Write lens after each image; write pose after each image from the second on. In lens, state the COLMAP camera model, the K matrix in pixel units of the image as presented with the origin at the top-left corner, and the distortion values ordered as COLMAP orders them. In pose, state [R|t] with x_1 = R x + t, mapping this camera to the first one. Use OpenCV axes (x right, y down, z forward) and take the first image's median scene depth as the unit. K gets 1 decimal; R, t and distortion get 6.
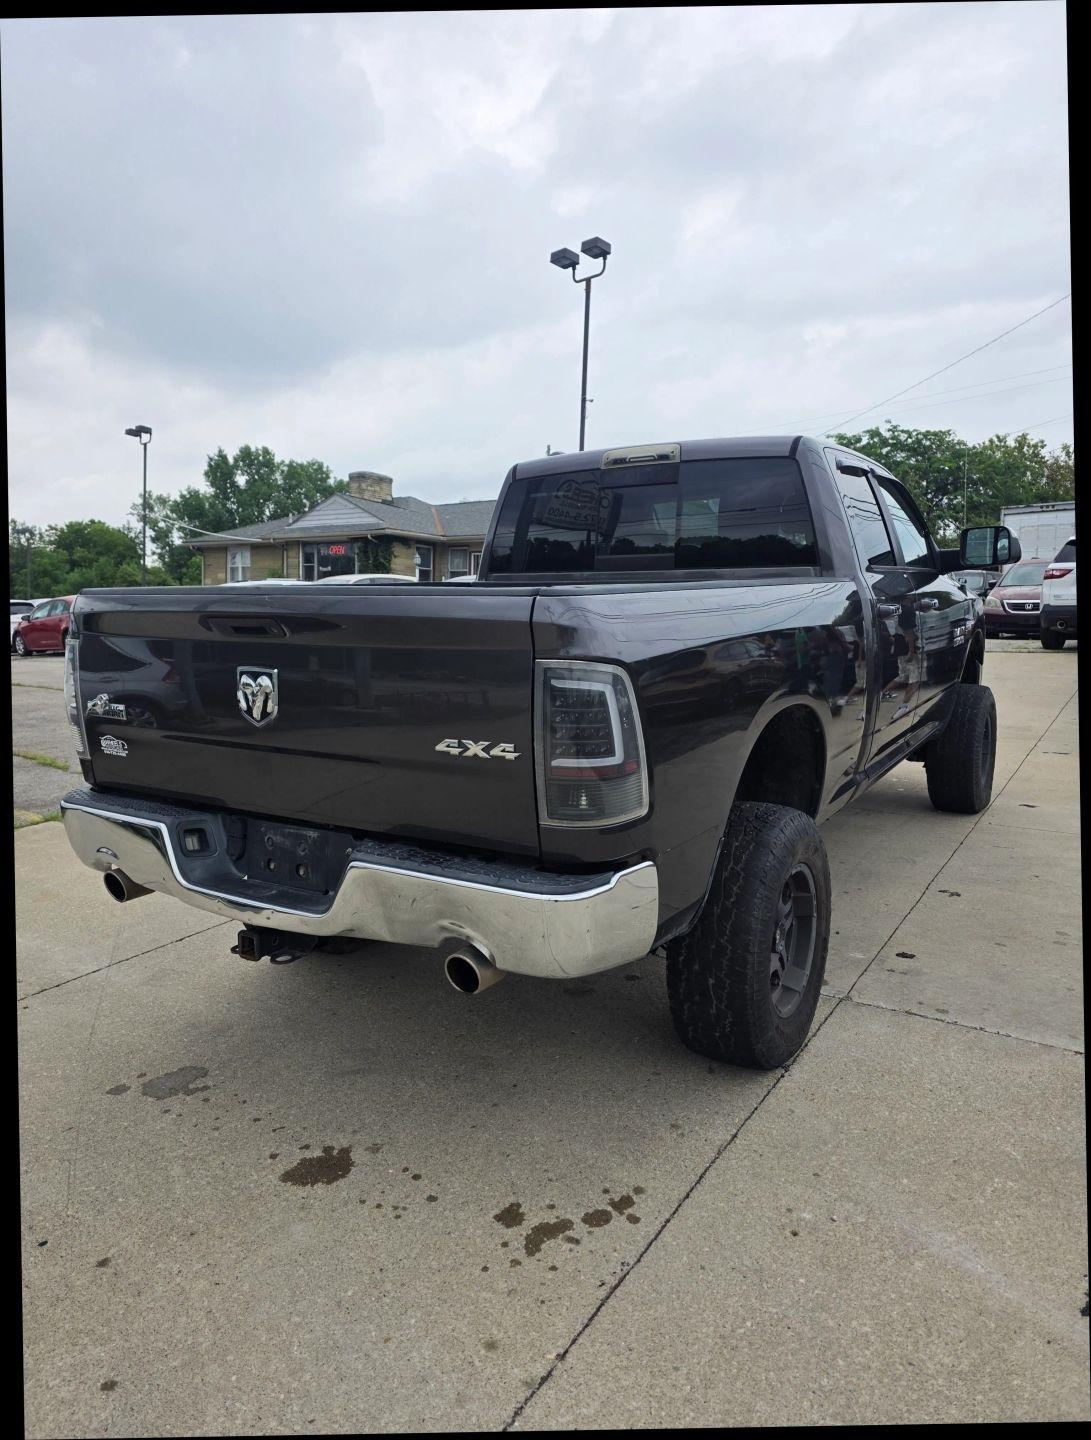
lens RADIAL K [[966.5, 0, 549.3], [0, 966.5, 691.7], [0, 0, 1]] dist [0.043613, -0.038815]
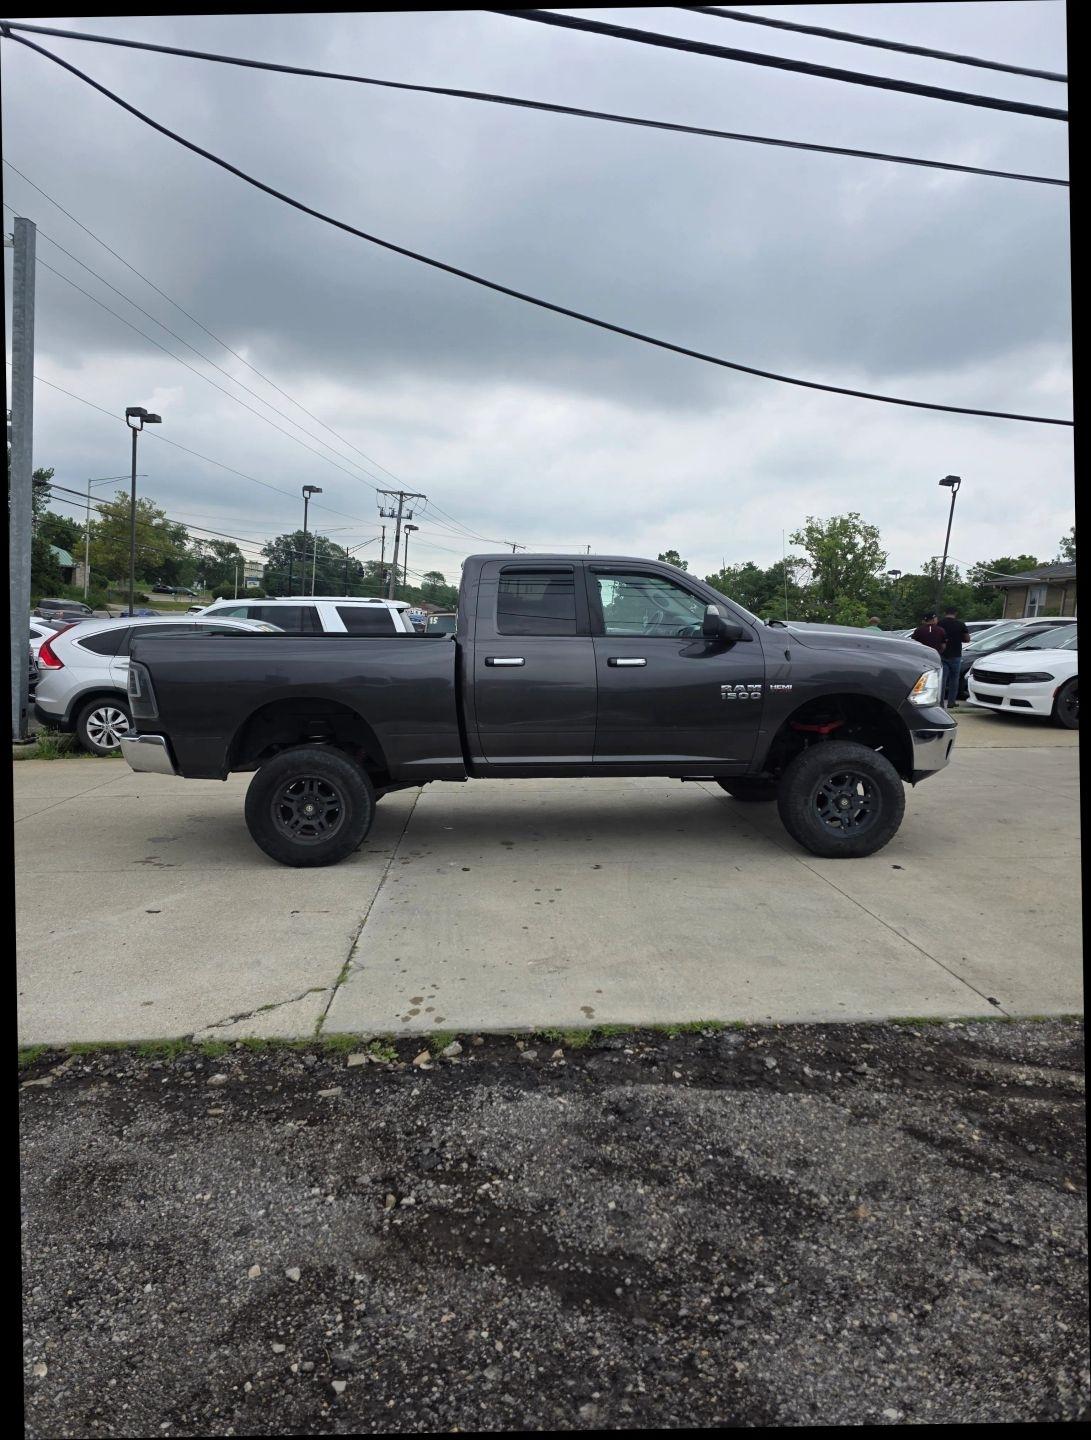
lens RADIAL K [[973.8, 0, 570.4], [0, 973.8, 719.0], [0, 0, 1]] dist [0.056717, -0.067173]
pose [[0.598191, 0.104060, -0.794568, 0.391558], [-0.108810, 0.992897, 0.048117, -0.017836], [0.793932, 0.057674, 0.605265, 0.028575]]
